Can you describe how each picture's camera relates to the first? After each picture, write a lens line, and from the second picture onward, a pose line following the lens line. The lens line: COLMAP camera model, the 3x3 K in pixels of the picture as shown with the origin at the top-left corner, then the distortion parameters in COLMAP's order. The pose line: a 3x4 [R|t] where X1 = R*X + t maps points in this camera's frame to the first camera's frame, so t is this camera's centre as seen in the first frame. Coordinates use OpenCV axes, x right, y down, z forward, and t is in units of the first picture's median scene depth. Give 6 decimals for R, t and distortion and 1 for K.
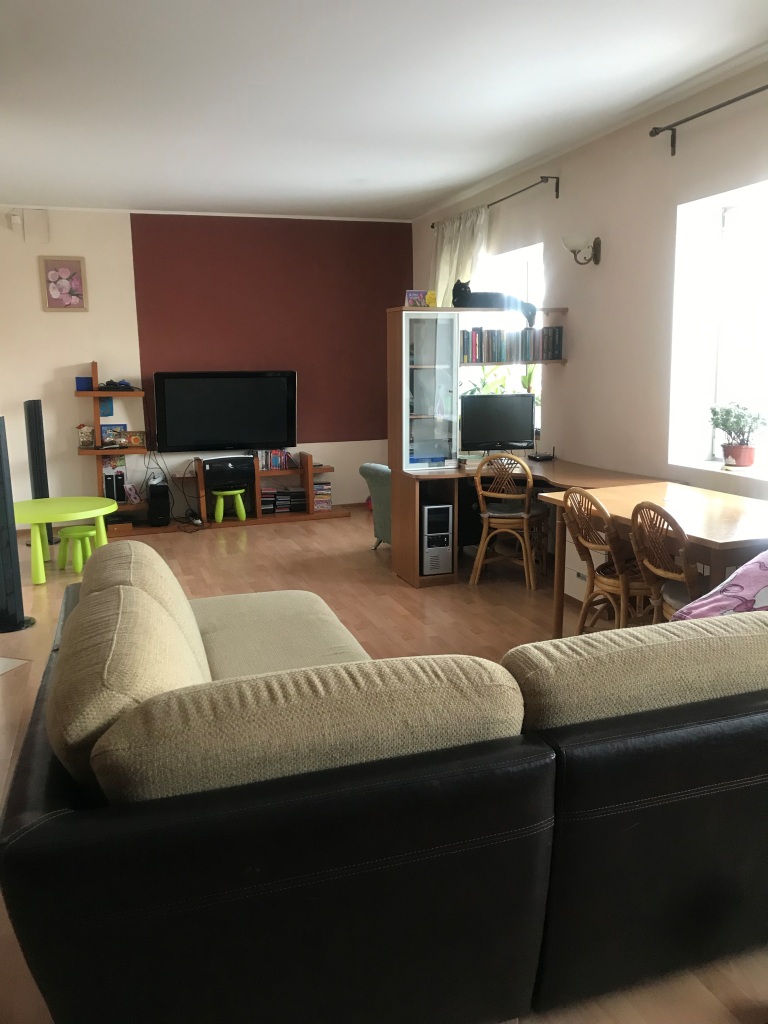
lens RADIAL K [[837.2, 0, 384.0], [0, 837.2, 512.0], [0, 0, 1]] dist [-0.008316, -0.009068]
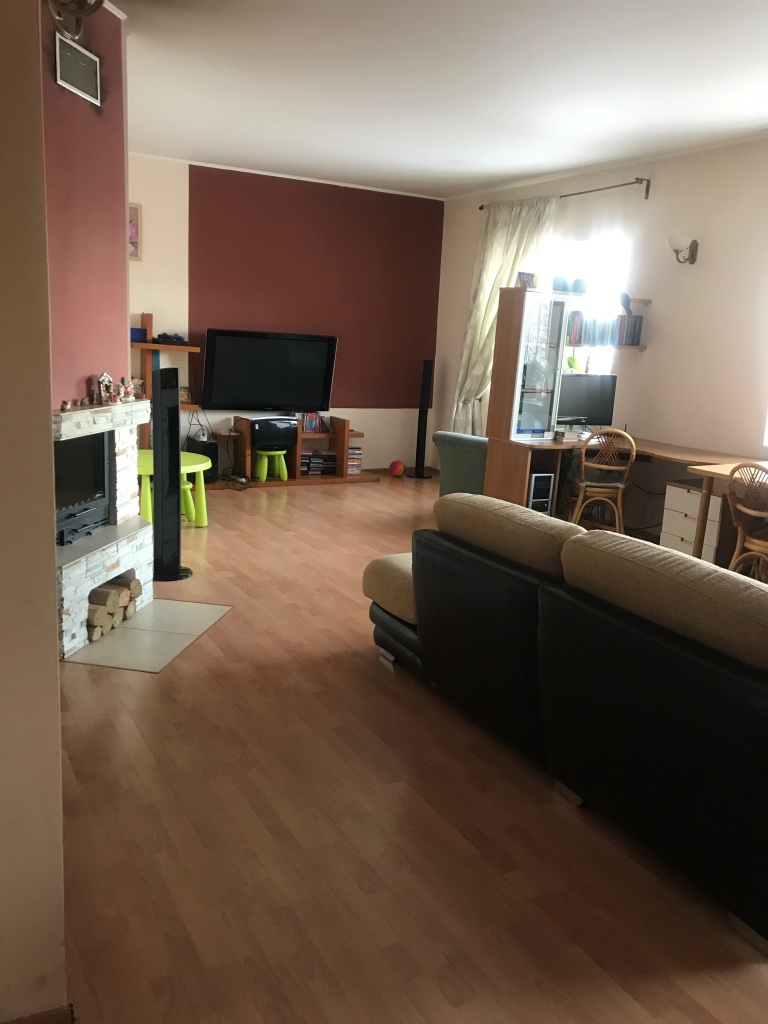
lens RADIAL K [[837.2, 0, 384.0], [0, 837.2, 512.0], [0, 0, 1]] dist [-0.008316, -0.009068]
pose [[0.982111, 0.032705, 0.185440, -0.246483], [-0.039245, 0.998726, 0.031706, 0.011420], [-0.184167, -0.038417, 0.982144, -0.024662]]
